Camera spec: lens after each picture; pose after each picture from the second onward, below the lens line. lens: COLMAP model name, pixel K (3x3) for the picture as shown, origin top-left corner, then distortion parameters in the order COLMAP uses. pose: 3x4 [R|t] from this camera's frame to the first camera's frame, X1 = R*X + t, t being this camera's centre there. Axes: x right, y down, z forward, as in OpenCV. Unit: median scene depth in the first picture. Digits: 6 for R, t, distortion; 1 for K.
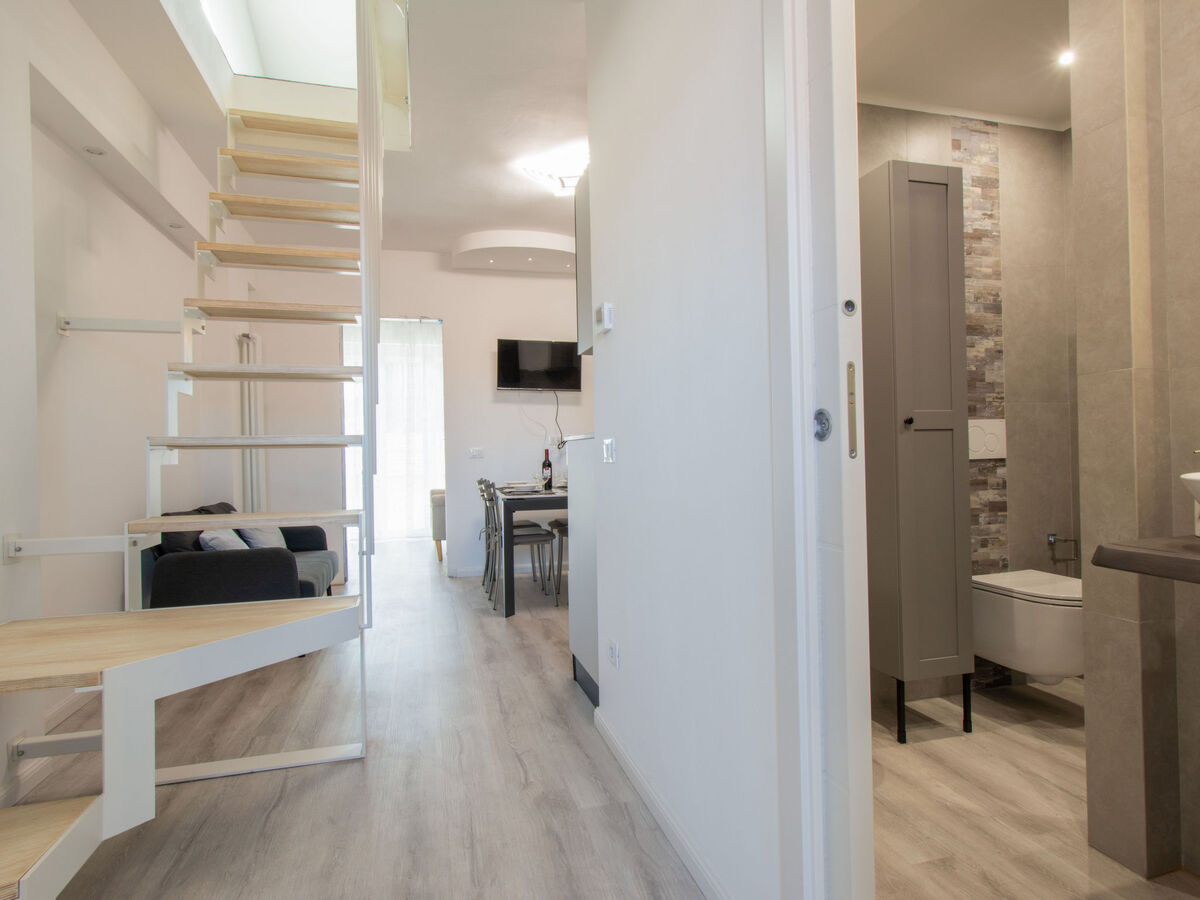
lens RADIAL K [[649.1, 0, 600.0], [0, 649.1, 450.0], [0, 0, 1]] dist [0.002888, -0.021052]
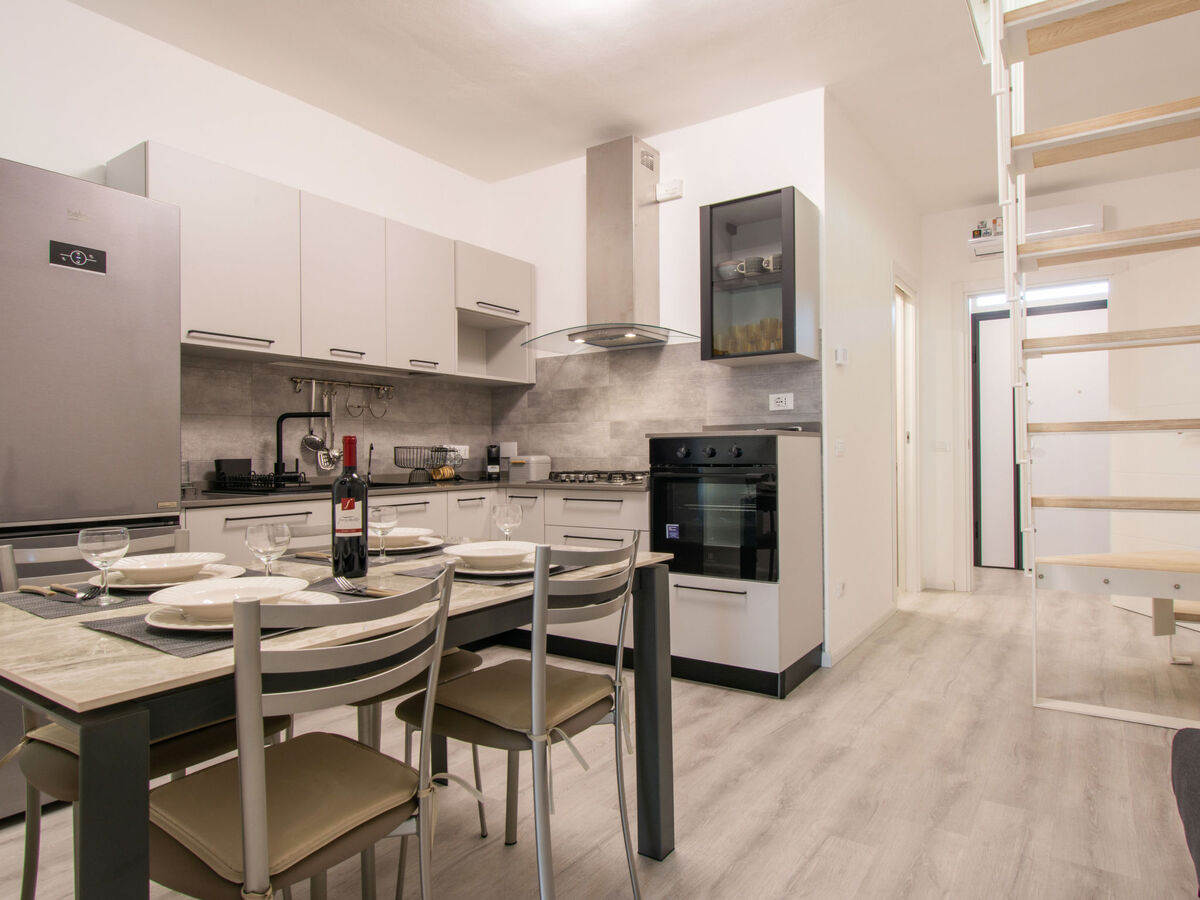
lens RADIAL K [[728.1, 0, 600.0], [0, 728.1, 450.0], [0, 0, 1]] dist [-0.003092, -0.002255]
pose [[-0.647231, 0.022412, 0.761964, -0.476222], [0.016202, 0.999746, -0.015644, 0.012477], [-0.762122, 0.002220, -0.647430, 1.345217]]
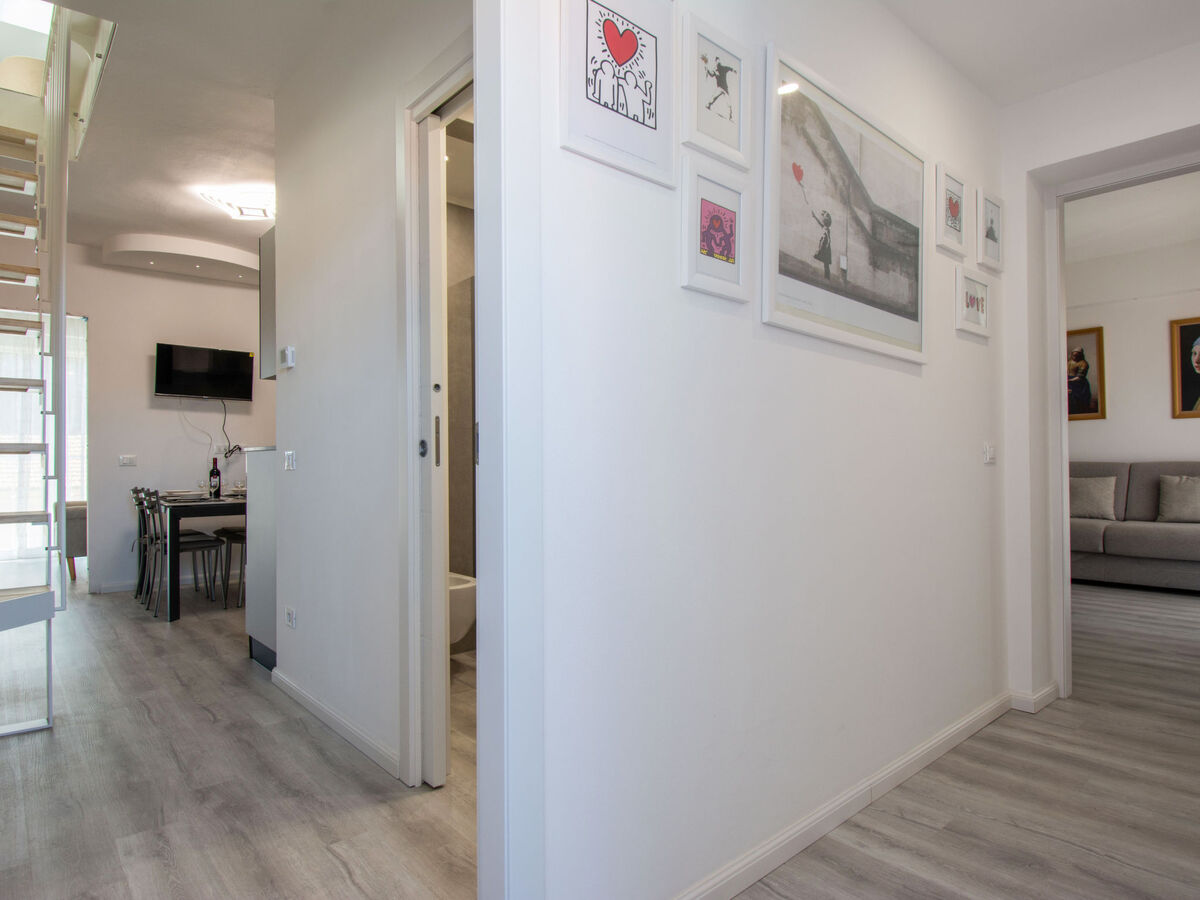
lens RADIAL K [[684.8, 0, 600.0], [0, 684.8, 450.0], [0, 0, 1]] dist [-0.004067, -0.001818]
pose [[0.896282, 0.016983, 0.443159, -0.019833], [-0.010360, 0.999796, -0.017362, -0.001428], [-0.443363, 0.010970, 0.896275, -0.270698]]
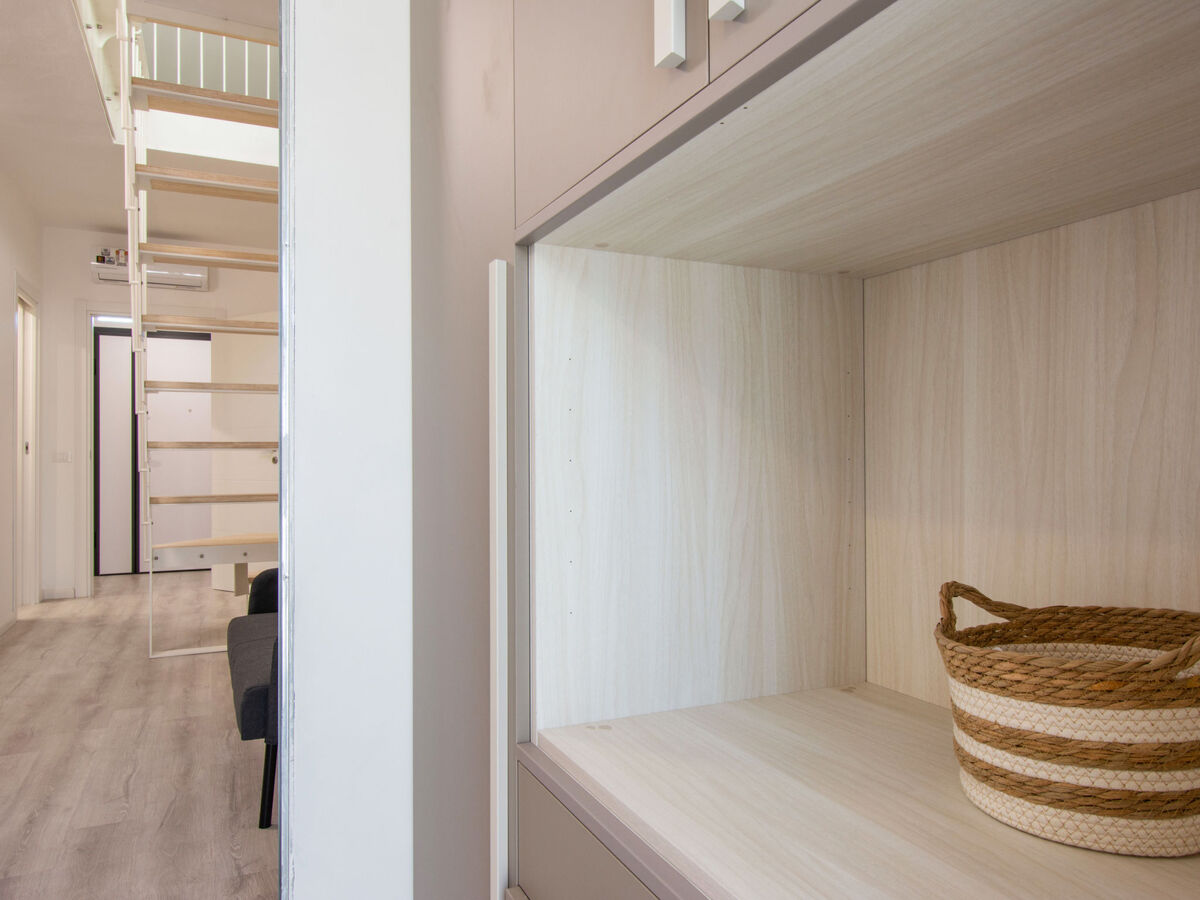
lens RADIAL K [[848.8, 0, 600.0], [0, 848.8, 450.0], [0, 0, 1]] dist [0.001916, -0.002588]
pose [[-0.987084, 0.019304, -0.159038, -0.601106], [0.020804, 0.999753, -0.007771, 0.014712], [0.158848, -0.010979, -0.987242, 1.719217]]
